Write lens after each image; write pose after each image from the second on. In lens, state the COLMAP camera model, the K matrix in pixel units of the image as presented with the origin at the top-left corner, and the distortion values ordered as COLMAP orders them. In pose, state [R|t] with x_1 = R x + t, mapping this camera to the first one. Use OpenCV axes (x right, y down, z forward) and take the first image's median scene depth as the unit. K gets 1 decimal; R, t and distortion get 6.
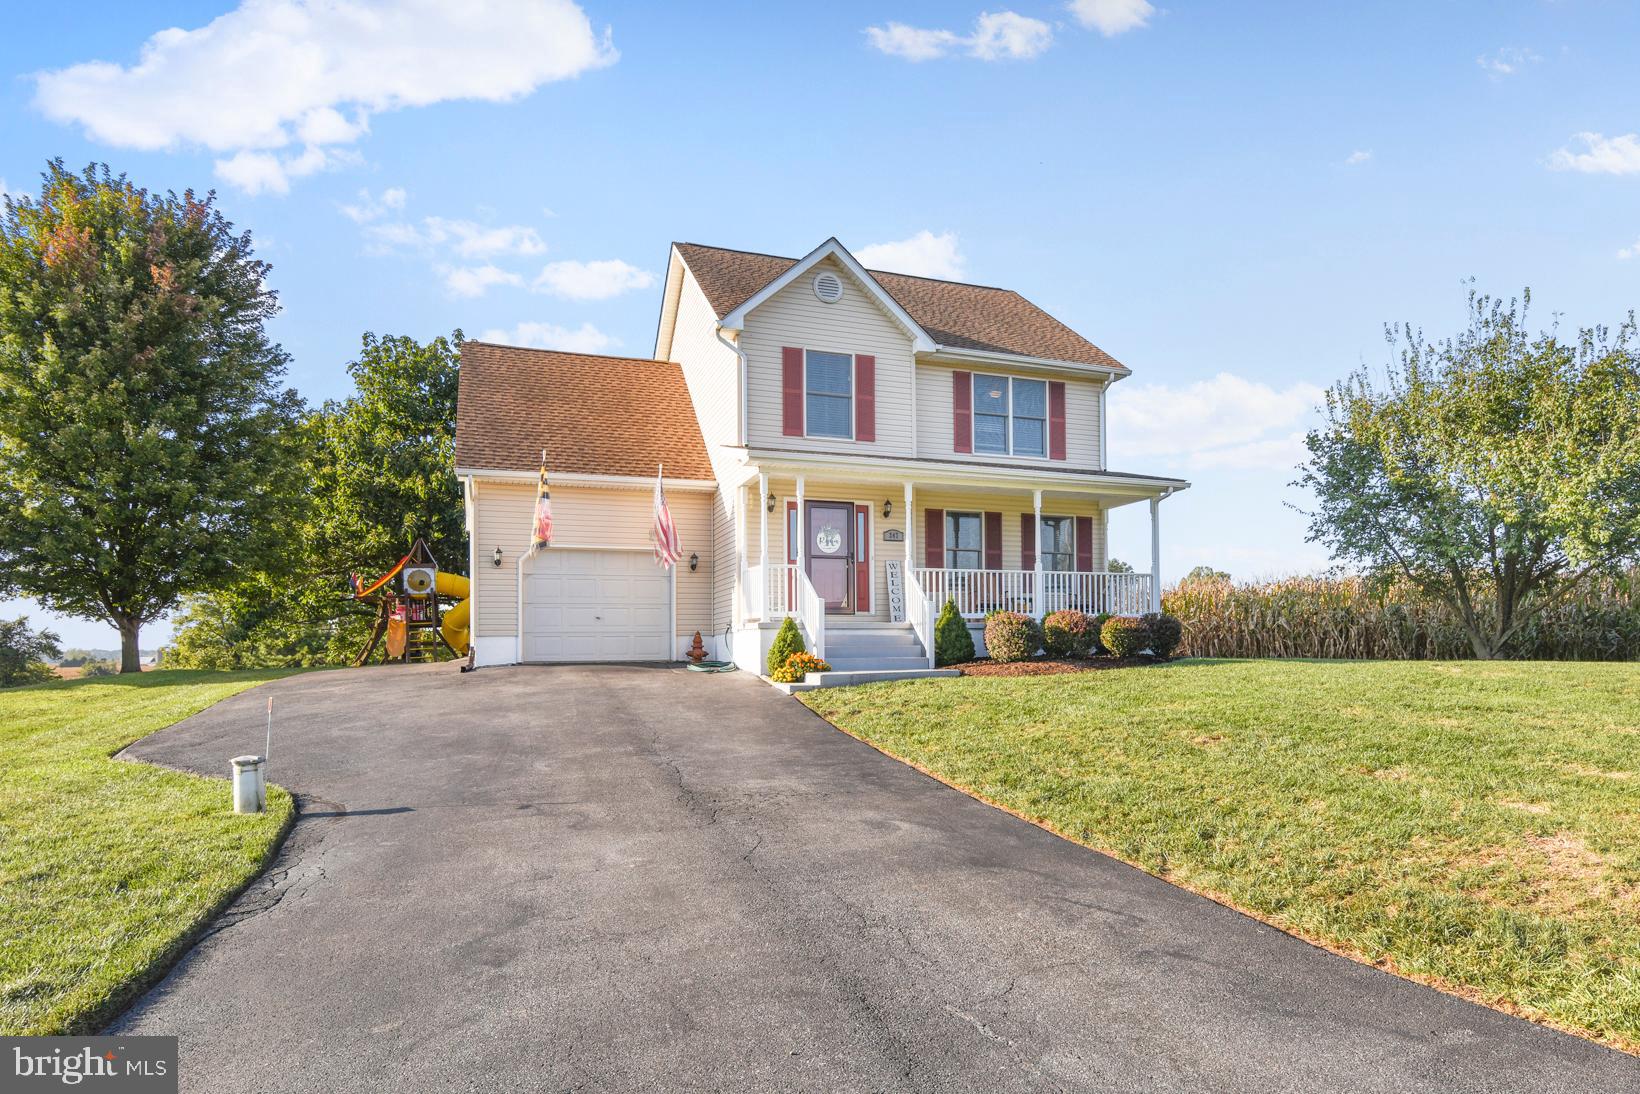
lens RADIAL K [[829.5, 0, 815.2], [0, 829.5, 555.5], [0, 0, 1]] dist [-0.029951, -0.001065]
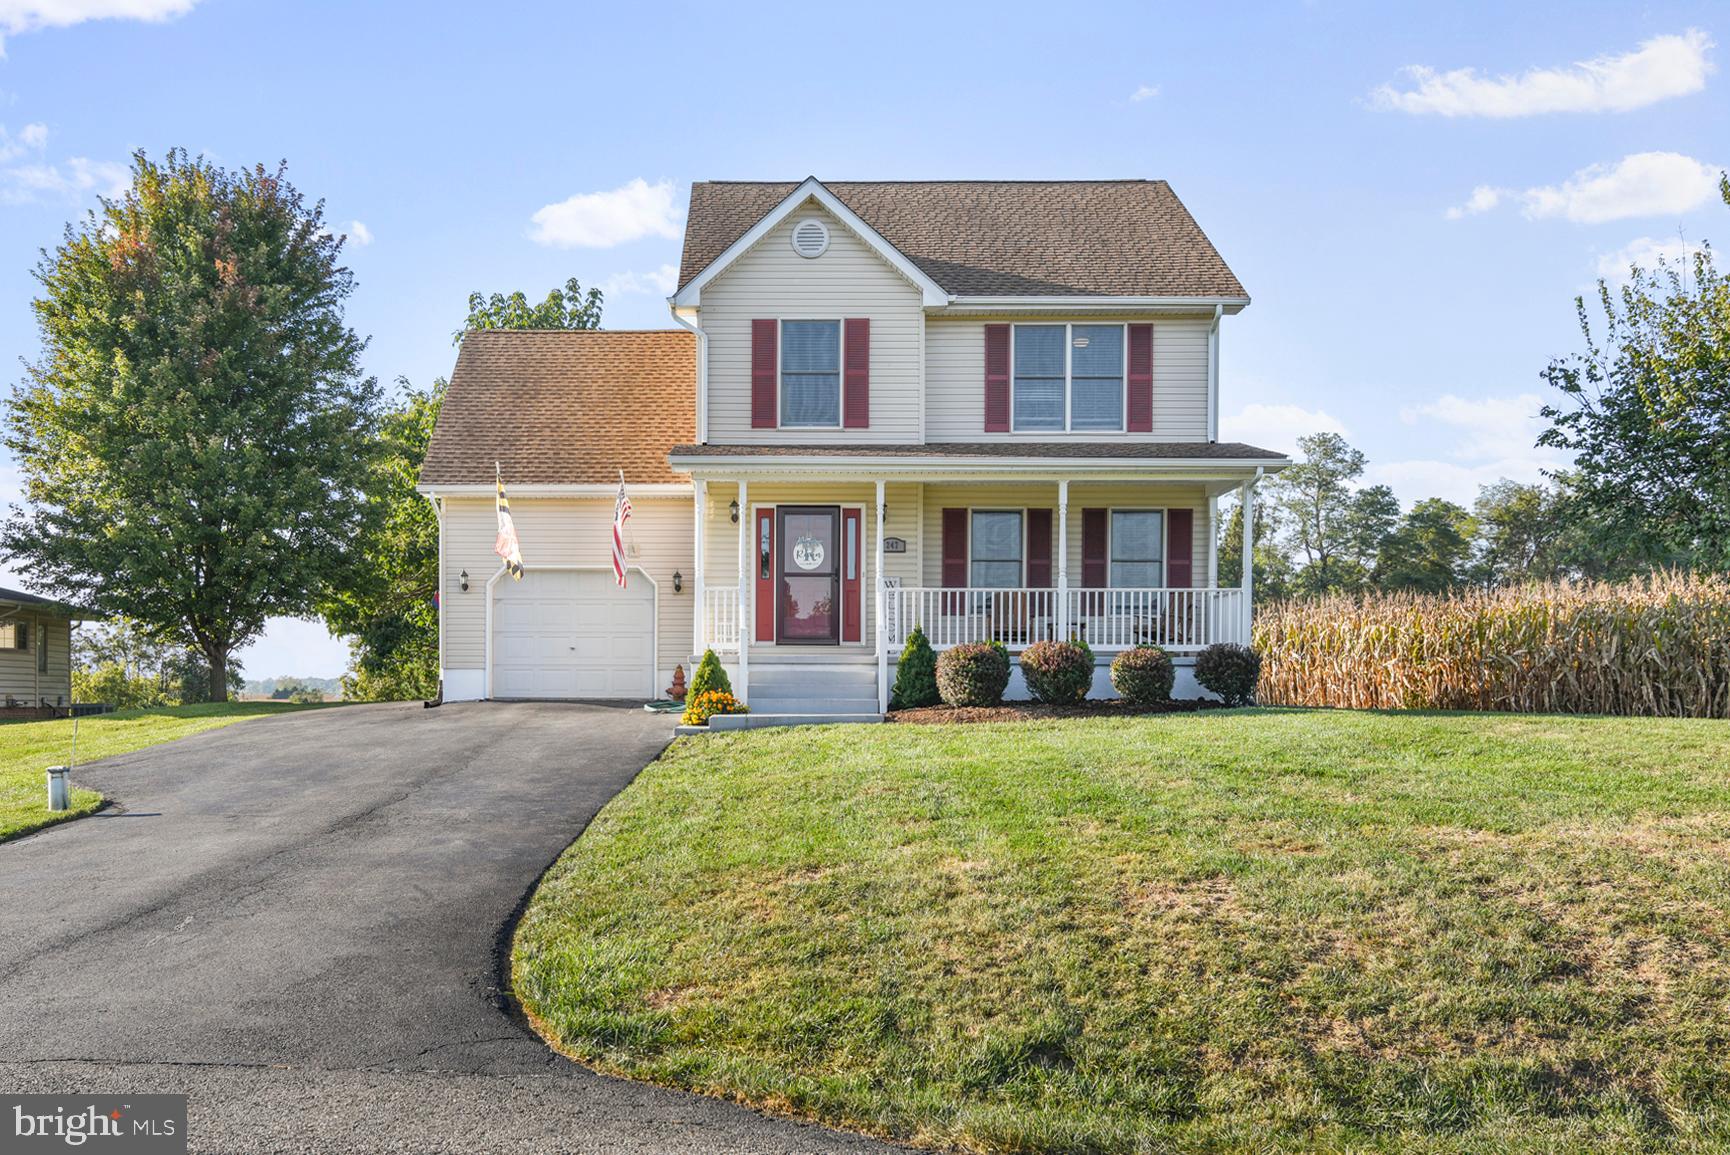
lens RADIAL K [[1327.1, 0, 865.5], [0, 1327.1, 534.2], [0, 0, 1]] dist [-0.001853, -0.070243]
pose [[0.937022, -0.025959, -0.348303, 0.485650], [0.025730, 0.999655, -0.005286, -0.027178], [0.348320, -0.004009, 0.937367, -0.184109]]
